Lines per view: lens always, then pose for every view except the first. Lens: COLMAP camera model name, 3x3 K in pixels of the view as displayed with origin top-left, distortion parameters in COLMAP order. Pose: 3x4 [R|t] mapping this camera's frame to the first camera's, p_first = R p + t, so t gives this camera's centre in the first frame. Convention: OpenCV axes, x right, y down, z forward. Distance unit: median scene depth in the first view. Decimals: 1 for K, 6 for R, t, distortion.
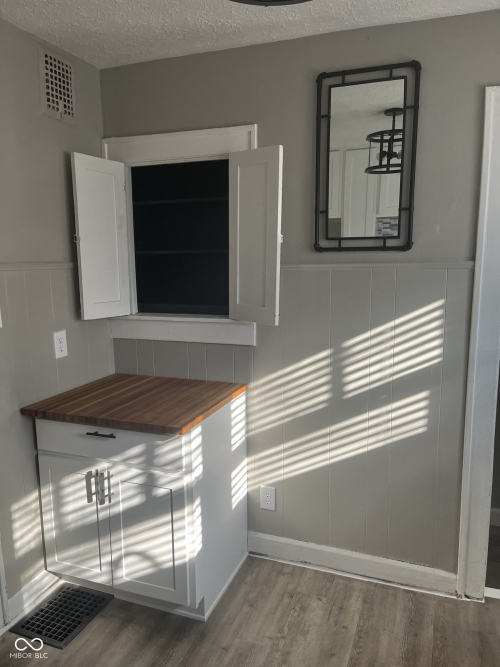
lens RADIAL K [[508.1, 0, 251.0], [0, 508.1, 334.7], [0, 0, 1]] dist [0.046115, -0.066192]
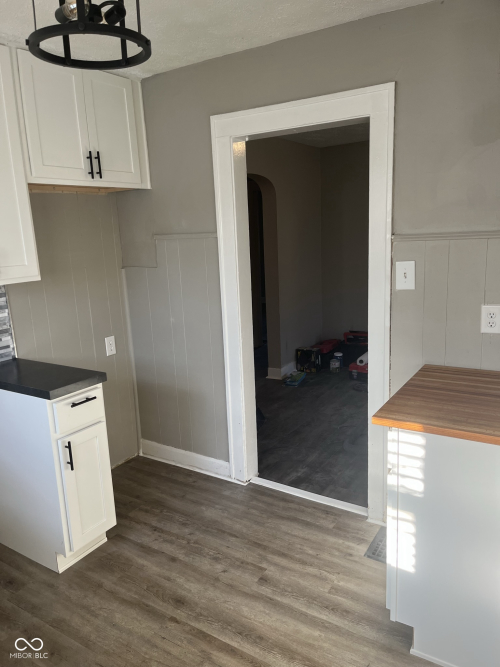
lens RADIAL K [[508.1, 0, 248.2], [0, 508.1, 331.7], [0, 0, 1]] dist [0.046115, -0.066192]
pose [[-0.197051, 0.211706, -0.957262, 0.693967], [-0.111121, 0.965292, 0.236356, -0.147831], [0.974075, 0.152946, -0.166687, 0.803313]]
